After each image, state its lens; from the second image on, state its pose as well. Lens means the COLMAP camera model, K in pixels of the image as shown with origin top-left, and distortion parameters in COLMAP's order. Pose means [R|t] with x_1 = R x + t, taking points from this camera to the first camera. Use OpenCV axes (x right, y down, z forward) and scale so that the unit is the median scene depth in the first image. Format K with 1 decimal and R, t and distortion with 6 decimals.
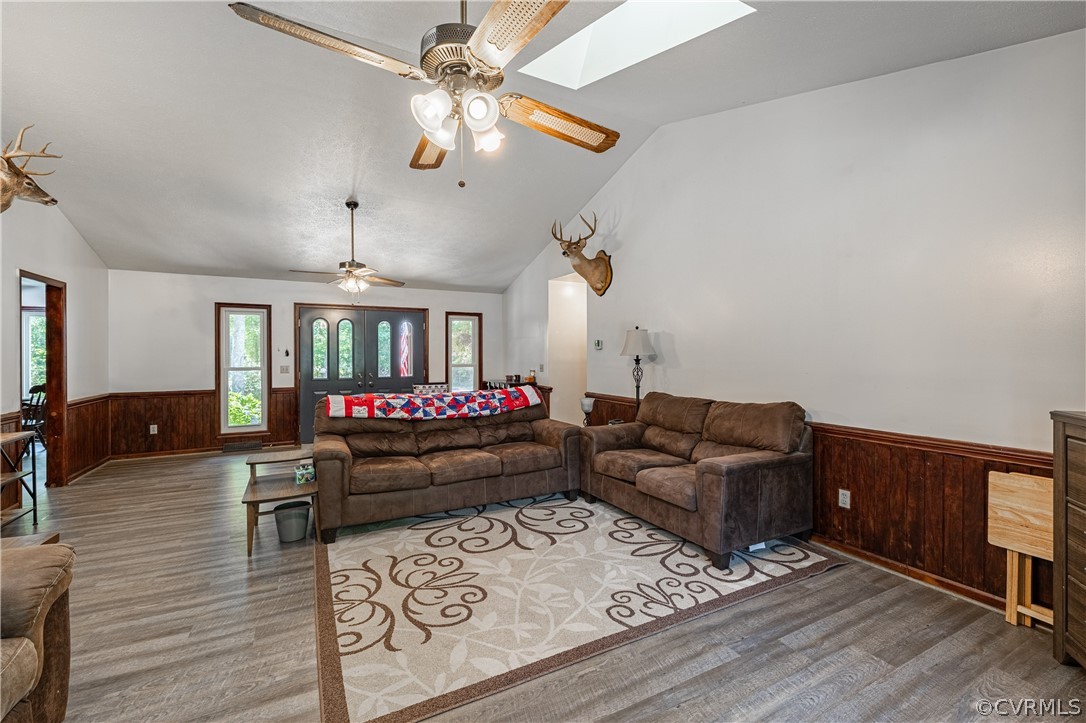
lens RADIAL K [[454.8, 0, 542.1], [0, 454.8, 357.1], [0, 0, 1]] dist [-0.000208, -0.000721]
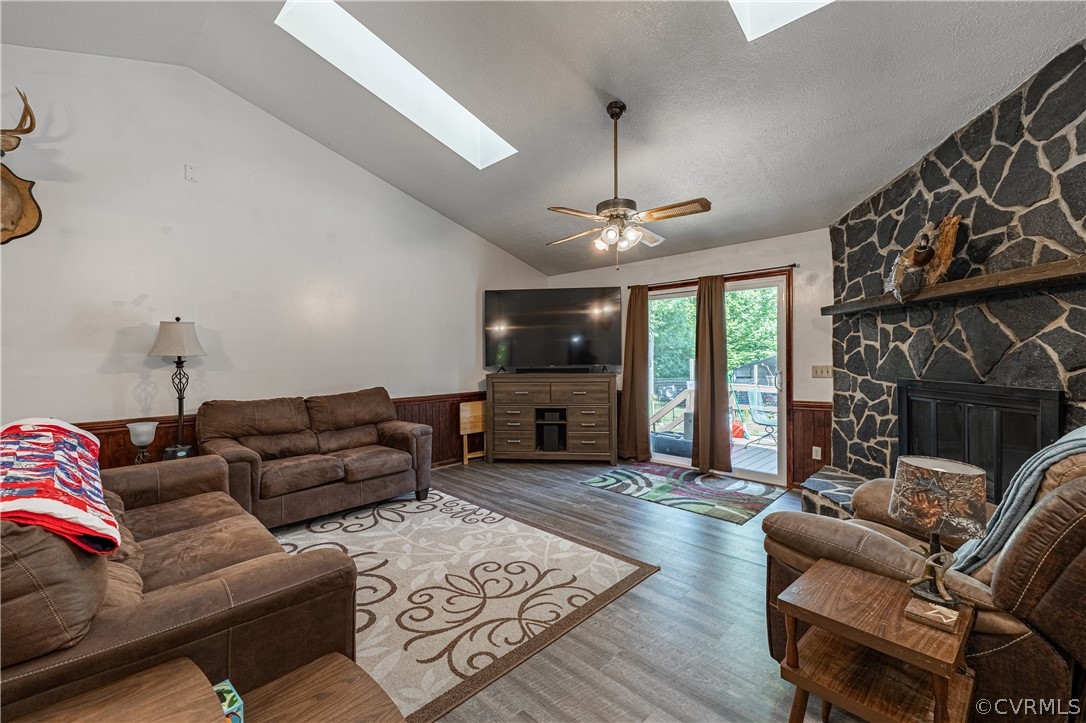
lens RADIAL K [[454.8, 0, 543.1], [0, 454.8, 359.0], [0, 0, 1]] dist [-0.000208, -0.000721]
pose [[-0.308421, -0.006955, 0.951225, -1.175278], [0.012847, 0.999852, 0.011475, -0.000228], [-0.951163, 0.015759, -0.308286, 1.131522]]
